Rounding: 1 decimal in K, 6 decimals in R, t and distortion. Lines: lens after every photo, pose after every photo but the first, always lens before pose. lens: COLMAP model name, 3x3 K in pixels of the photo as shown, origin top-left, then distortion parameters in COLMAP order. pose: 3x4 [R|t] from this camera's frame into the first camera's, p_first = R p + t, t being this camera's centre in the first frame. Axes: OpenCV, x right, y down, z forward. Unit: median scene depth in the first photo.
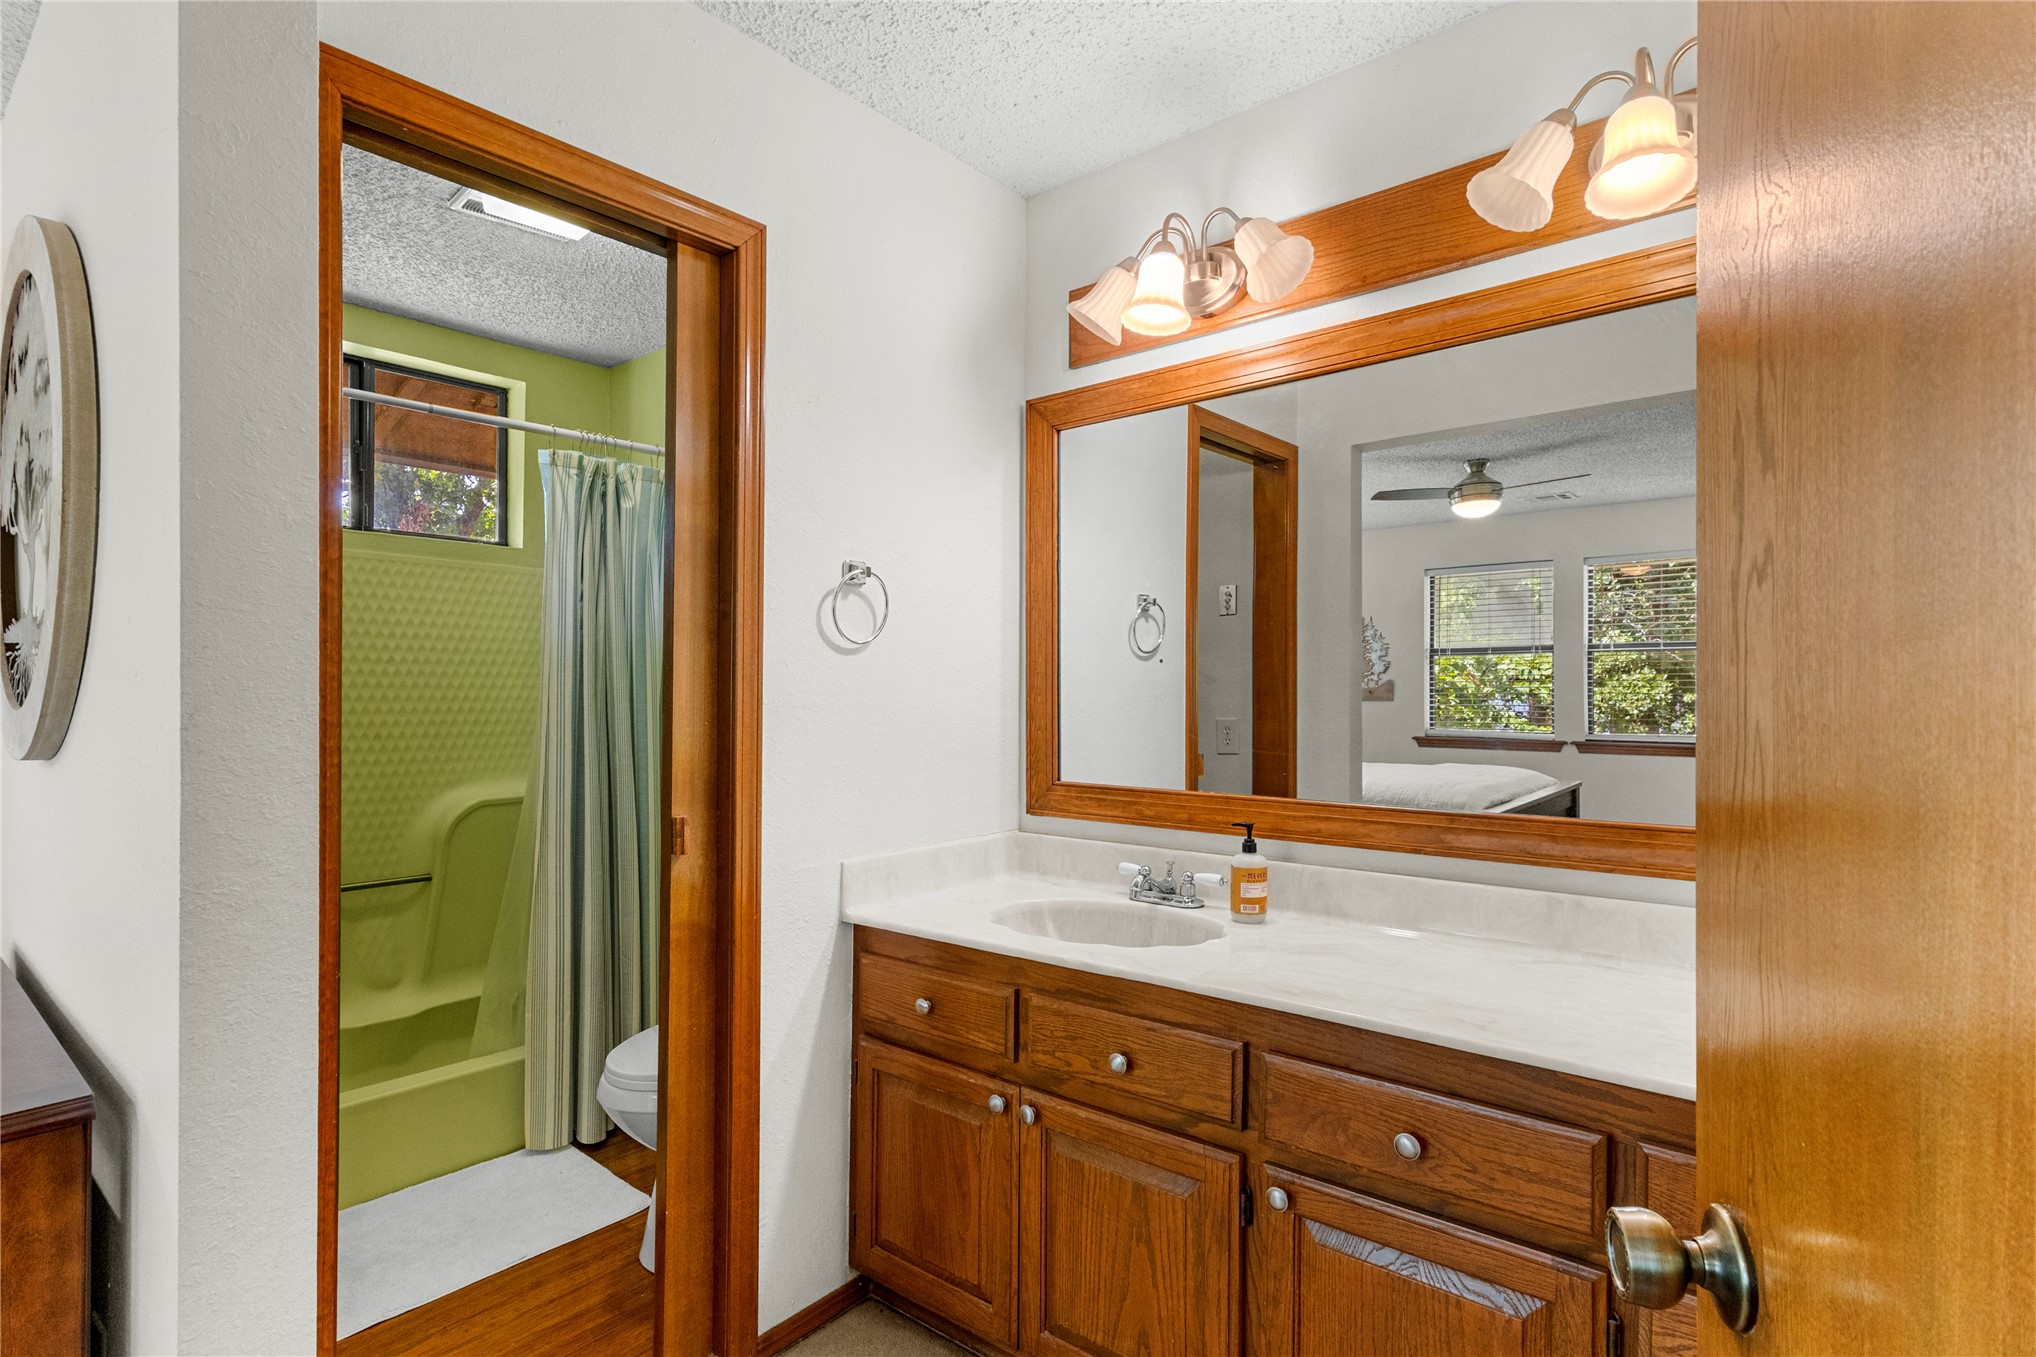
lens RADIAL K [[995.4, 0, 1020.2], [0, 995.4, 683.1], [0, 0, 1]] dist [-0.001819, -0.000085]
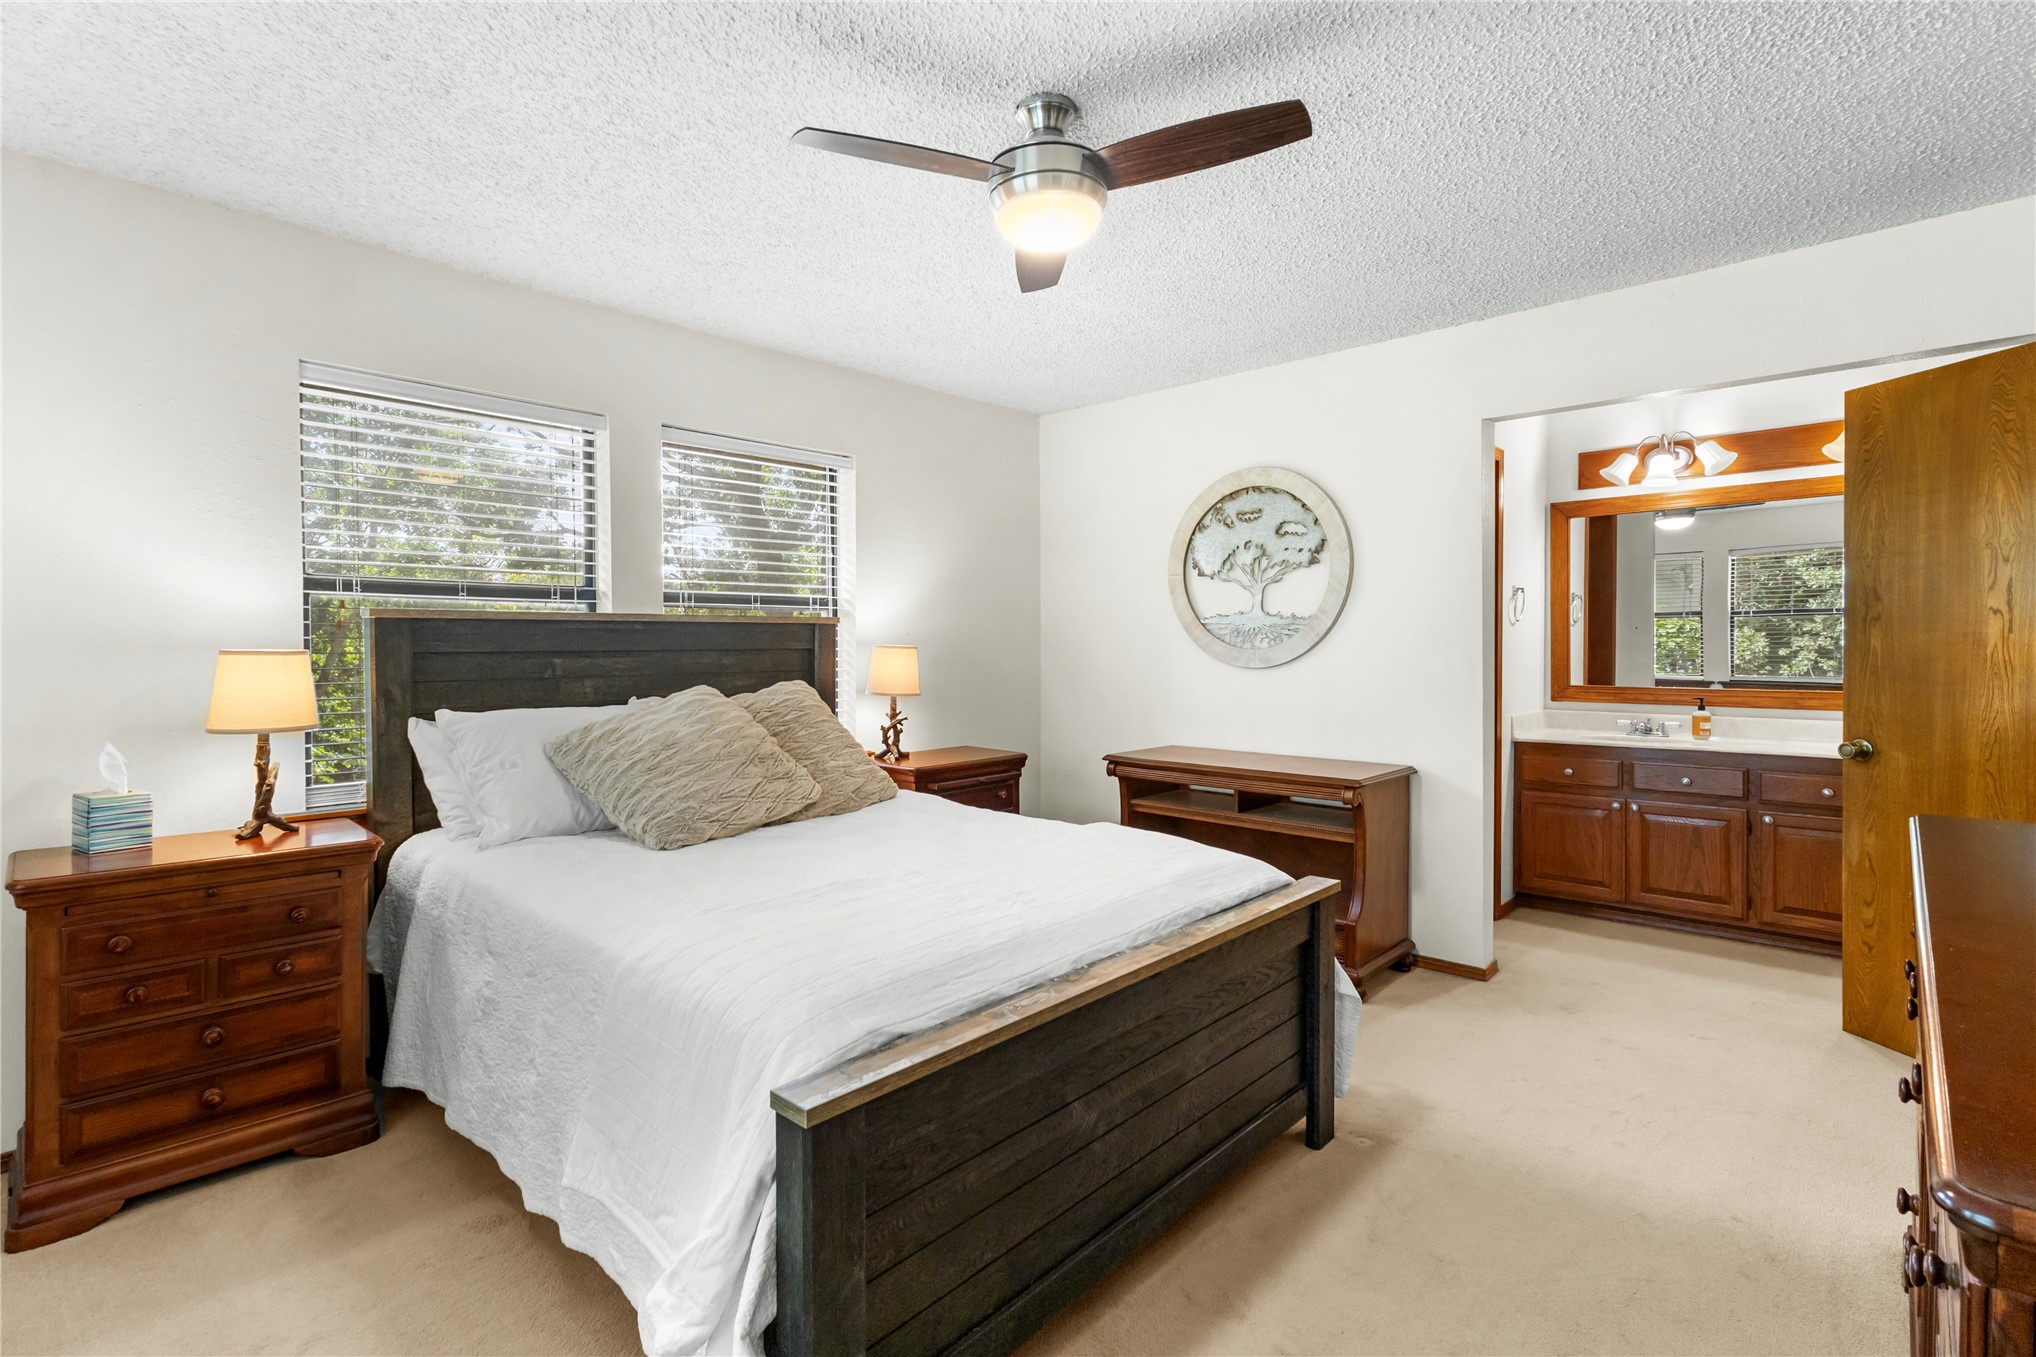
lens RADIAL K [[937.8, 0, 1018.6], [0, 937.8, 662.4], [0, 0, 1]] dist [-0.000162, 0.004473]
pose [[0.998463, -0.003989, -0.055279, -1.238290], [0.005035, 0.999810, 0.018808, 0.008675], [0.055193, -0.019057, 0.998294, -1.276830]]
